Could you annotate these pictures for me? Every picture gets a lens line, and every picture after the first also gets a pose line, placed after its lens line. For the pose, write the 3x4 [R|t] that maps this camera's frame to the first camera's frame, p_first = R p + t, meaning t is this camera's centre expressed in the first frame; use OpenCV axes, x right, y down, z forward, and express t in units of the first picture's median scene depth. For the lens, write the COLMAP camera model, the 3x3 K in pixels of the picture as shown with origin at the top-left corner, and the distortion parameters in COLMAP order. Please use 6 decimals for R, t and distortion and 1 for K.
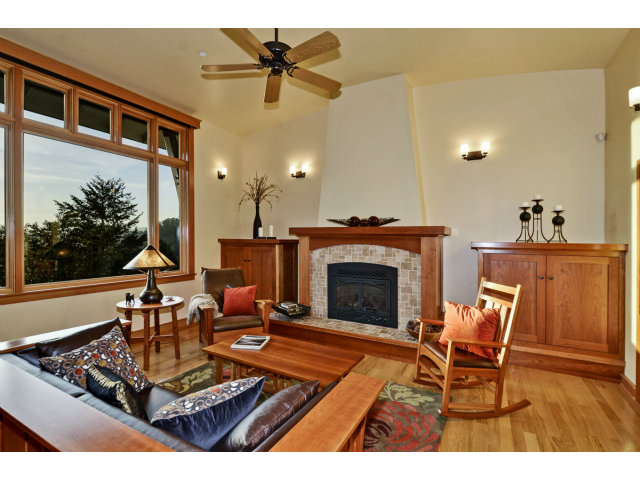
lens RADIAL K [[302.8, 0, 320.0], [0, 302.8, 240.0], [0, 0, 1]] dist [-0.001061, -0.000372]
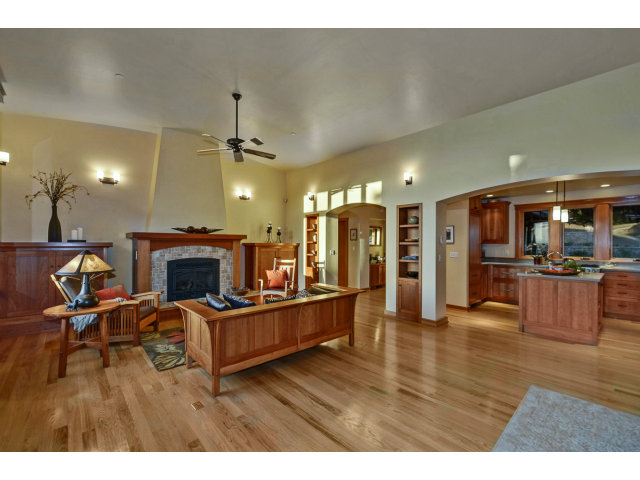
lens RADIAL K [[302.8, 0, 320.0], [0, 302.8, 240.0], [0, 0, 1]] dist [-0.001061, -0.000372]
pose [[0.303407, -0.001316, 0.952860, -1.099294], [-0.001275, 0.999998, 0.001787, -0.016122], [-0.952860, -0.001757, 0.303405, -0.031558]]
